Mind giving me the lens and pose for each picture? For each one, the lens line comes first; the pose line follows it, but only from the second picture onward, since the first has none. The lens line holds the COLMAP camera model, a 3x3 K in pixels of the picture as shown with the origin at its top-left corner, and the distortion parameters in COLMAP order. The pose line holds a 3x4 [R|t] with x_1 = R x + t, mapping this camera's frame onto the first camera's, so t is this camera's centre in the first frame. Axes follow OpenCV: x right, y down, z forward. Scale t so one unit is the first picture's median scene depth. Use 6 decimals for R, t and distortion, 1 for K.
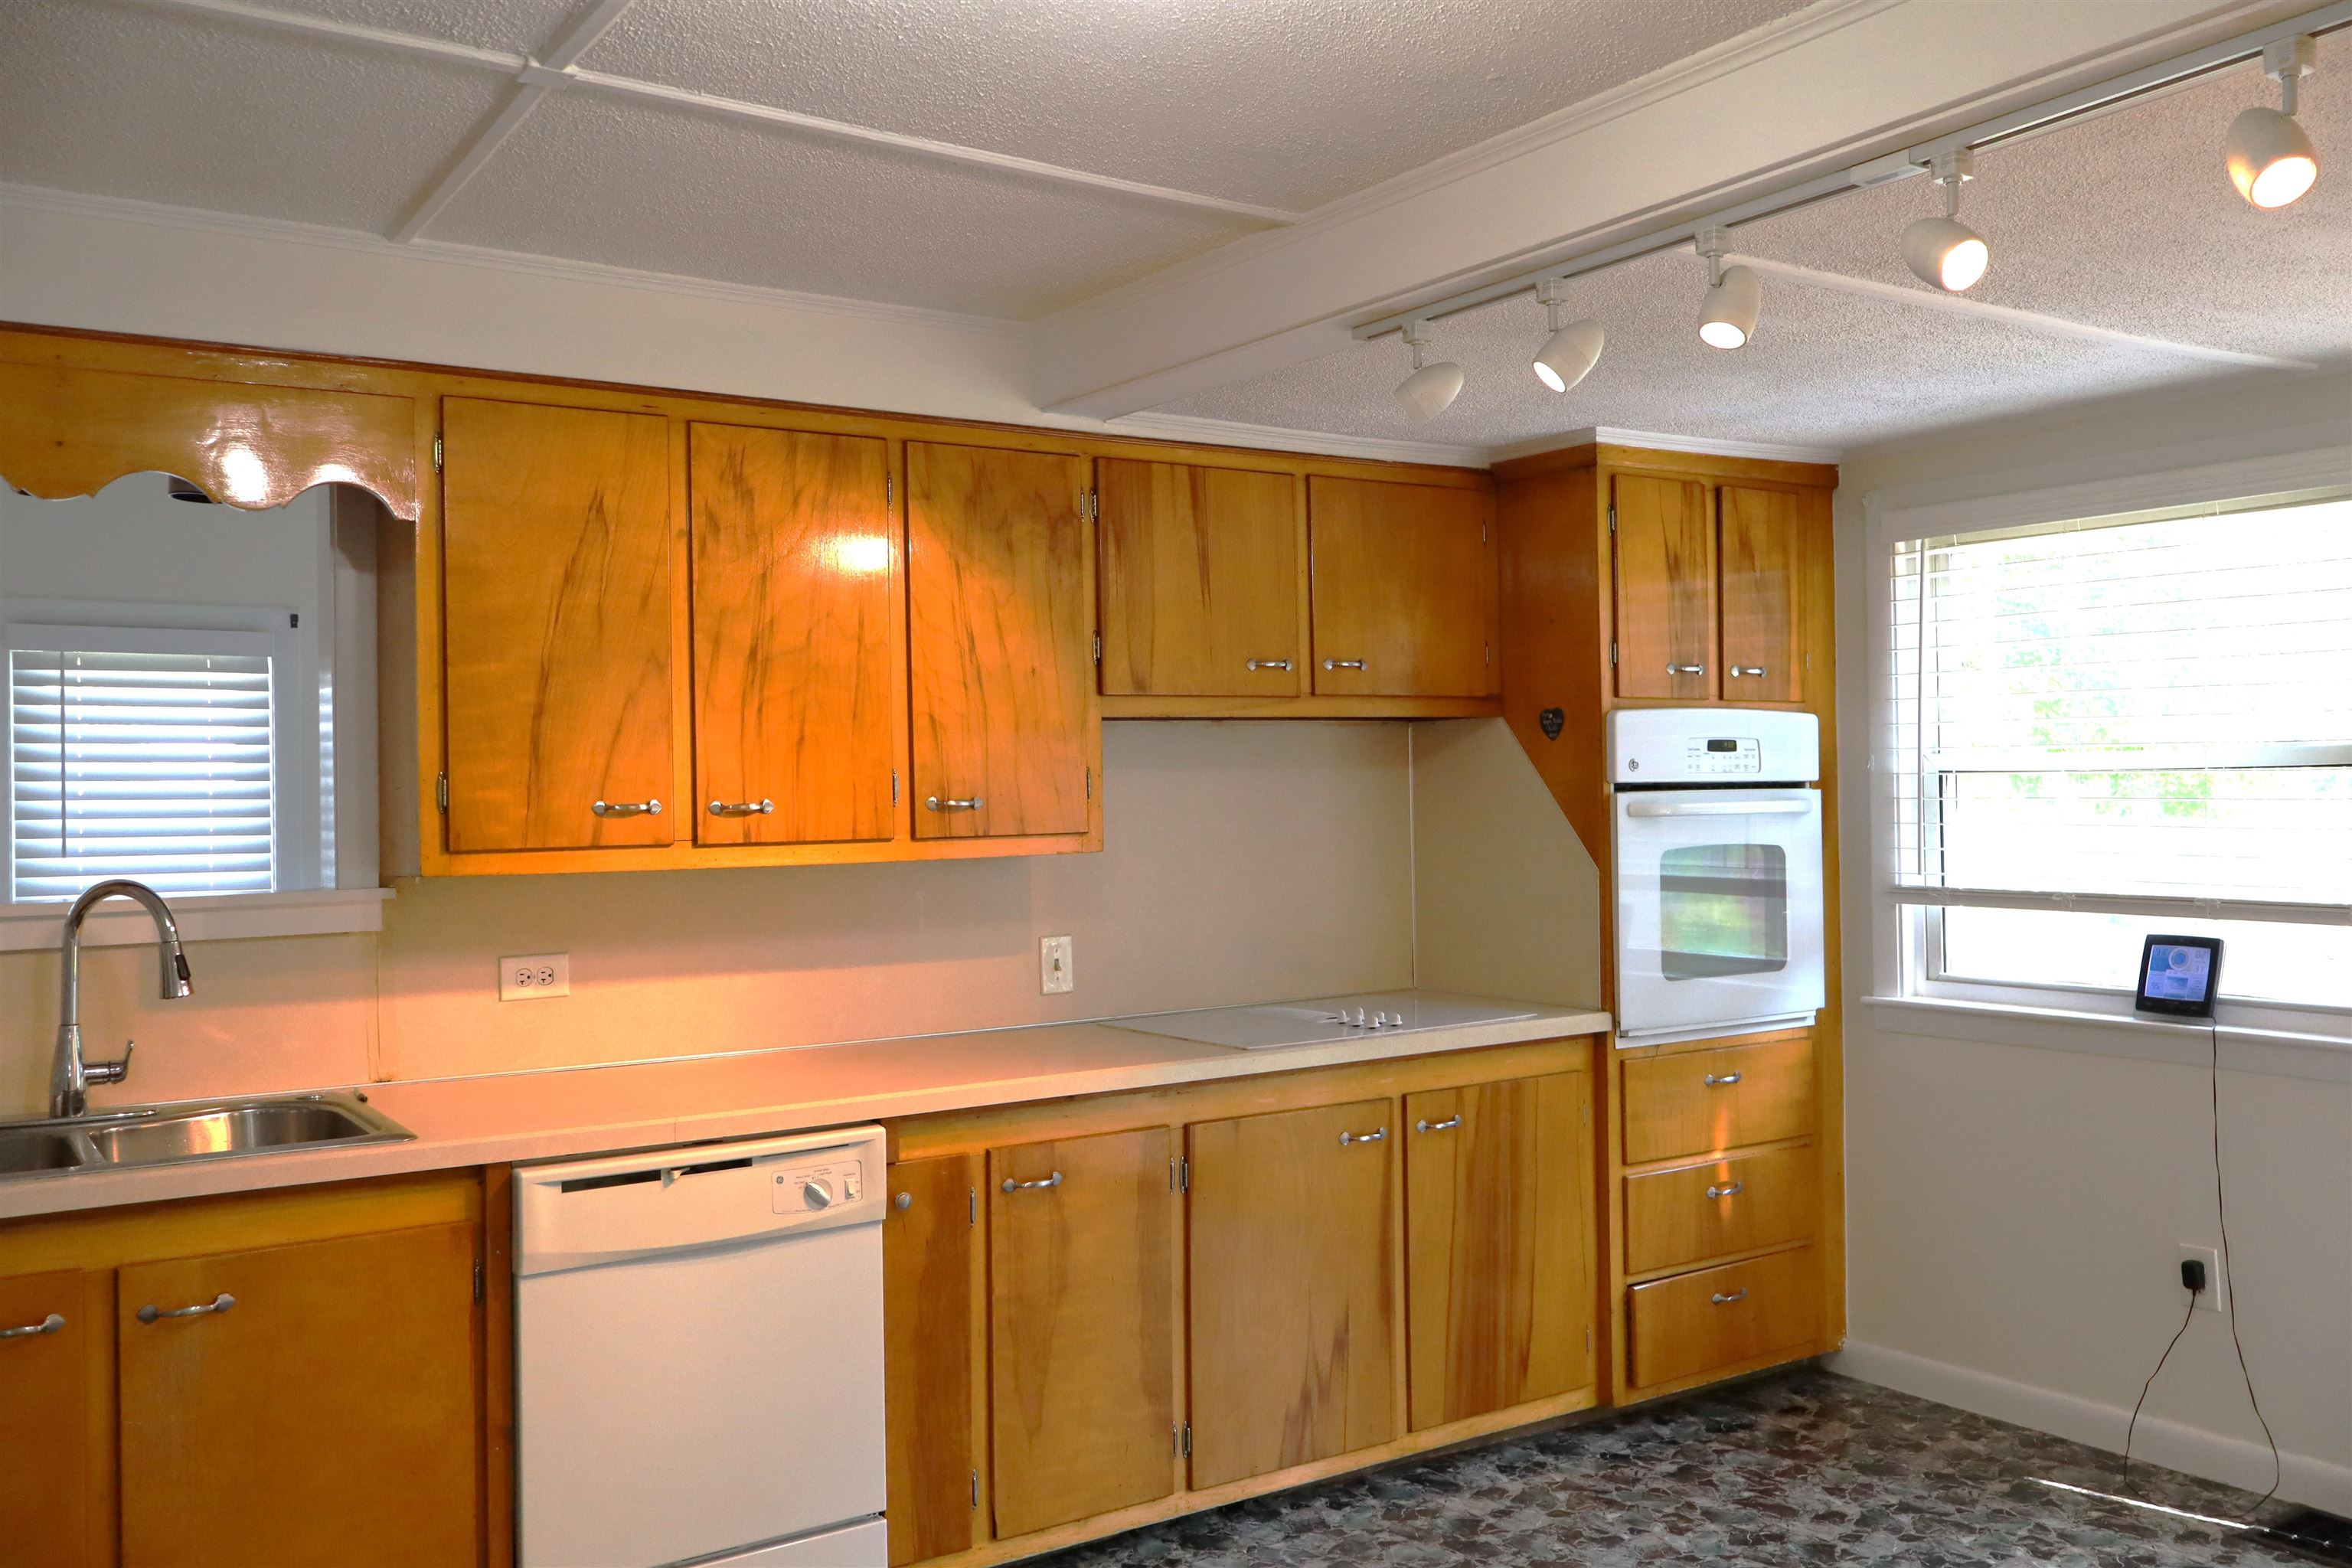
lens RADIAL K [[1940.3, 0, 1176.0], [0, 1940.3, 784.0], [0, 0, 1]] dist [0.002258, 0.001139]
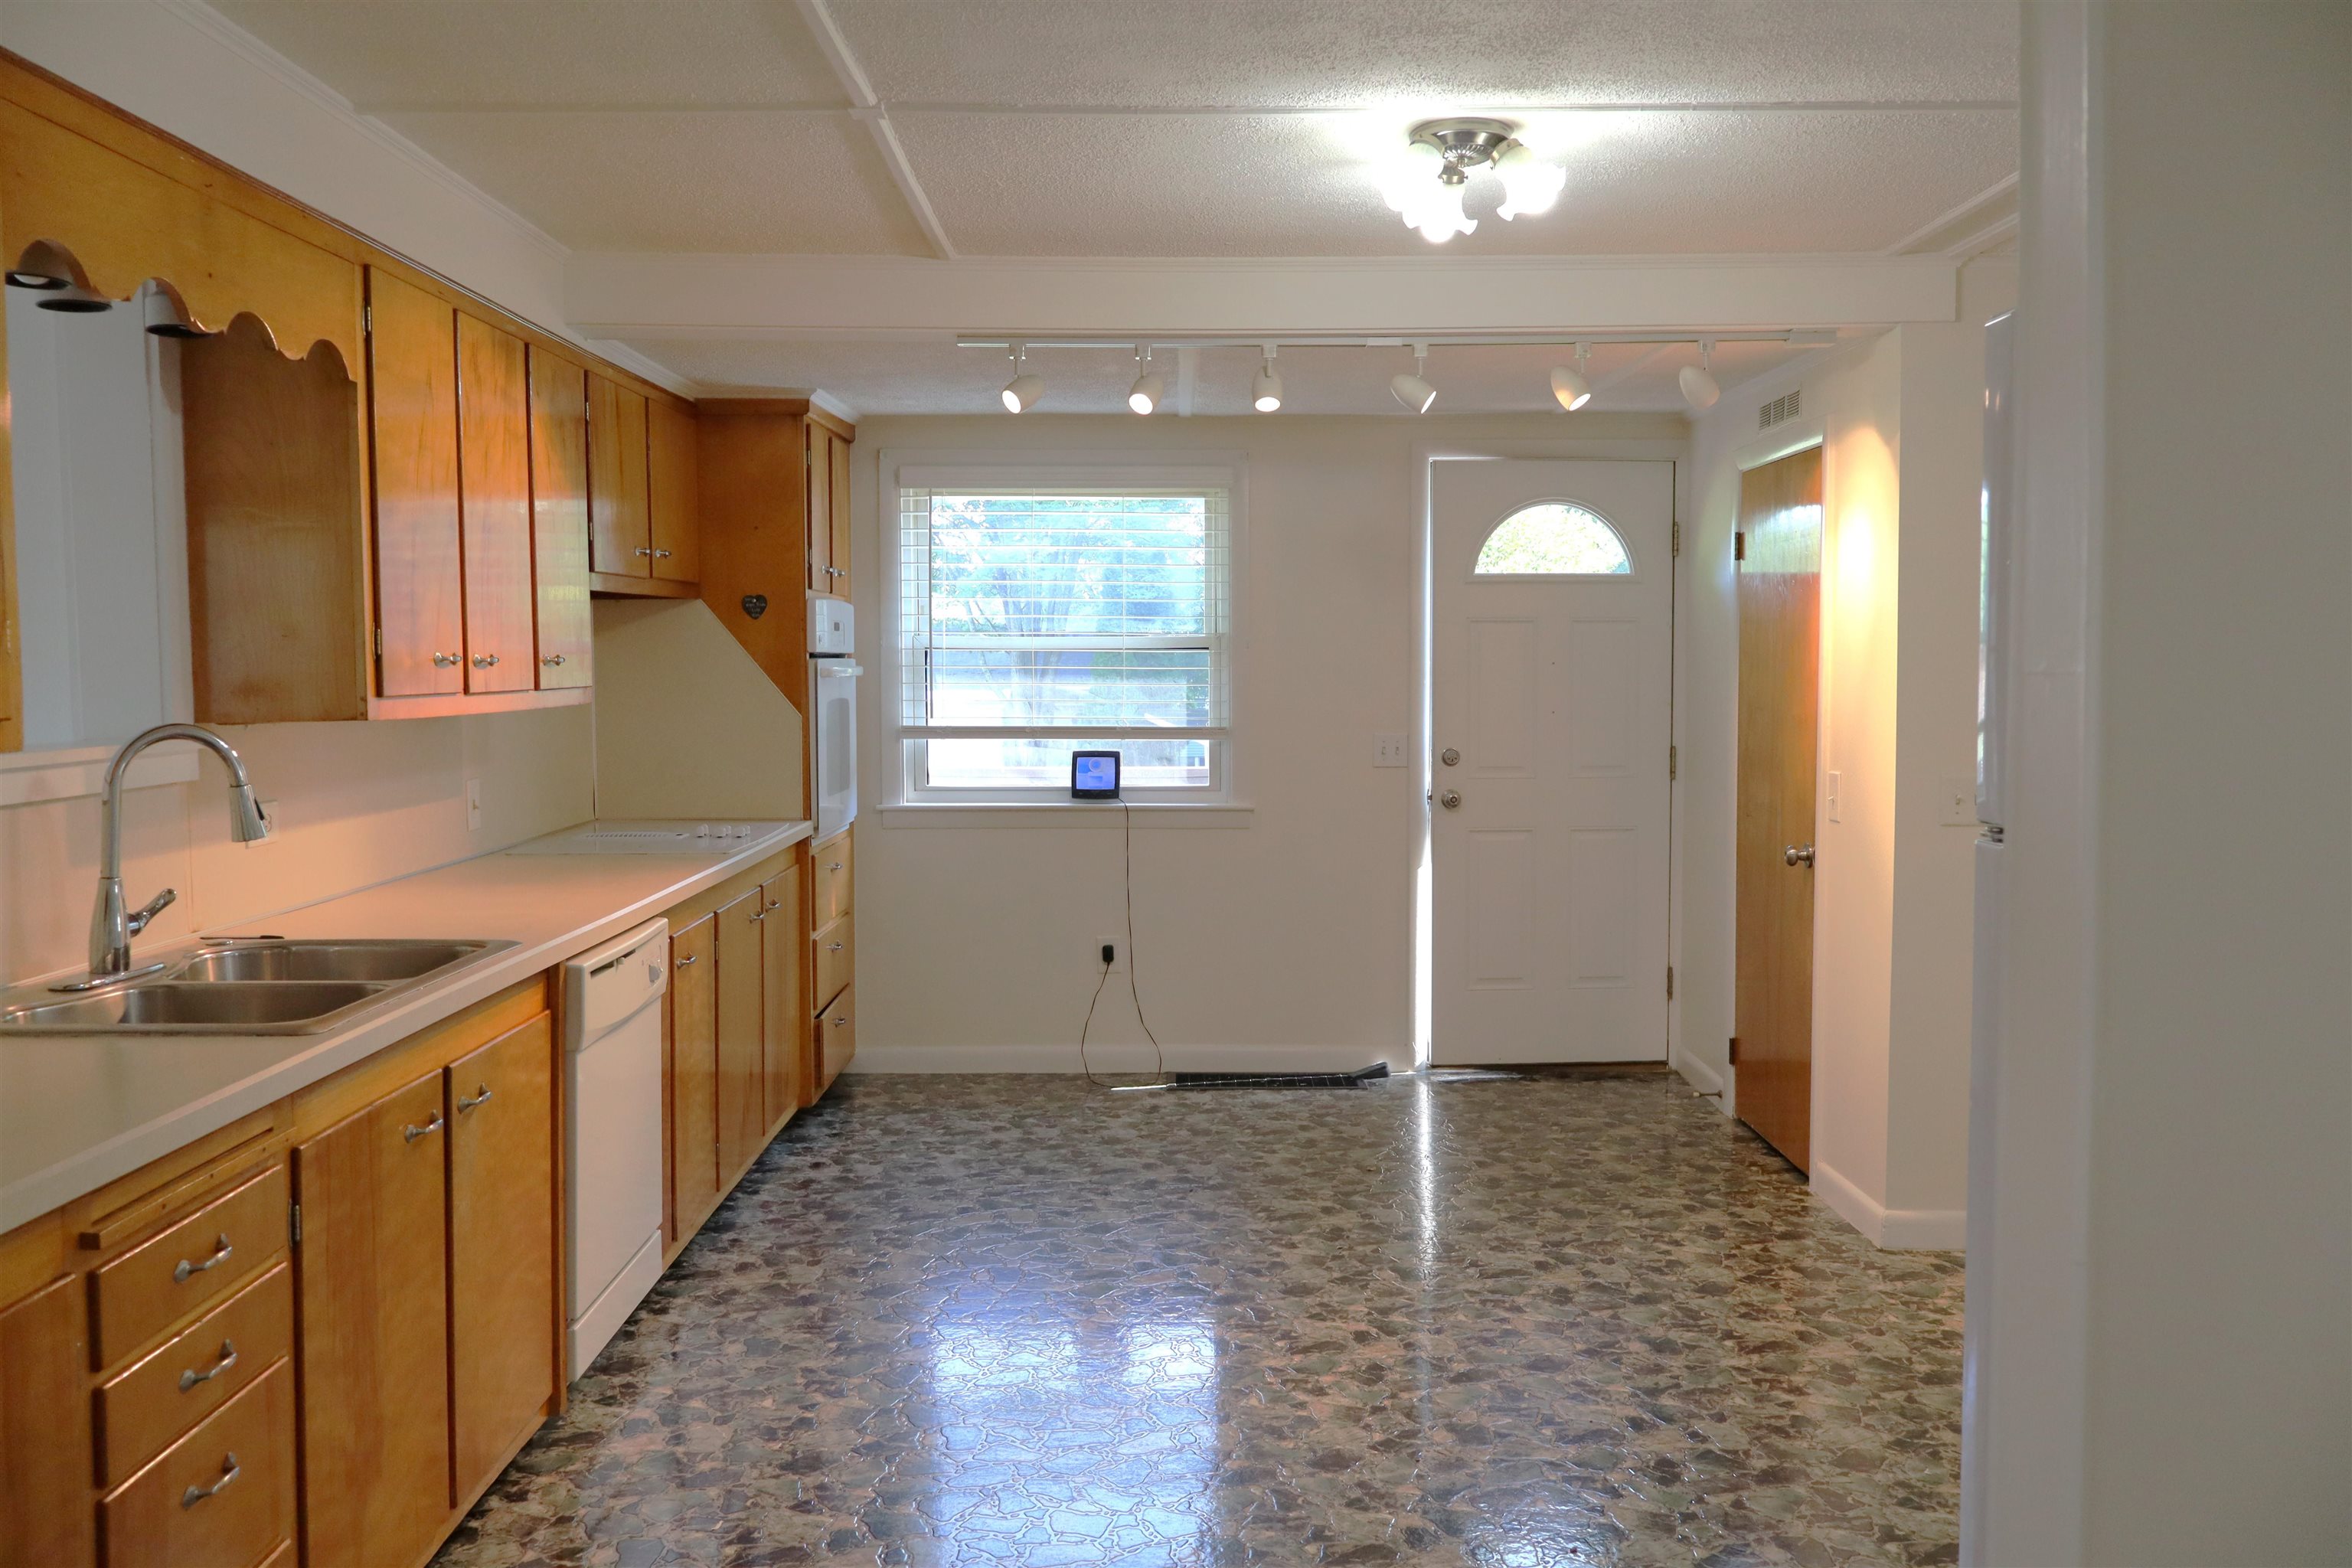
lens RADIAL K [[1965.4, 0, 1171.4], [0, 1965.4, 768.0], [0, 0, 1]] dist [-0.003887, -0.005857]
pose [[0.555627, -0.032870, 0.830781, -0.798615], [-0.009296, 0.998910, 0.045739, 0.015579], [-0.831379, -0.033137, 0.554716, 0.025152]]
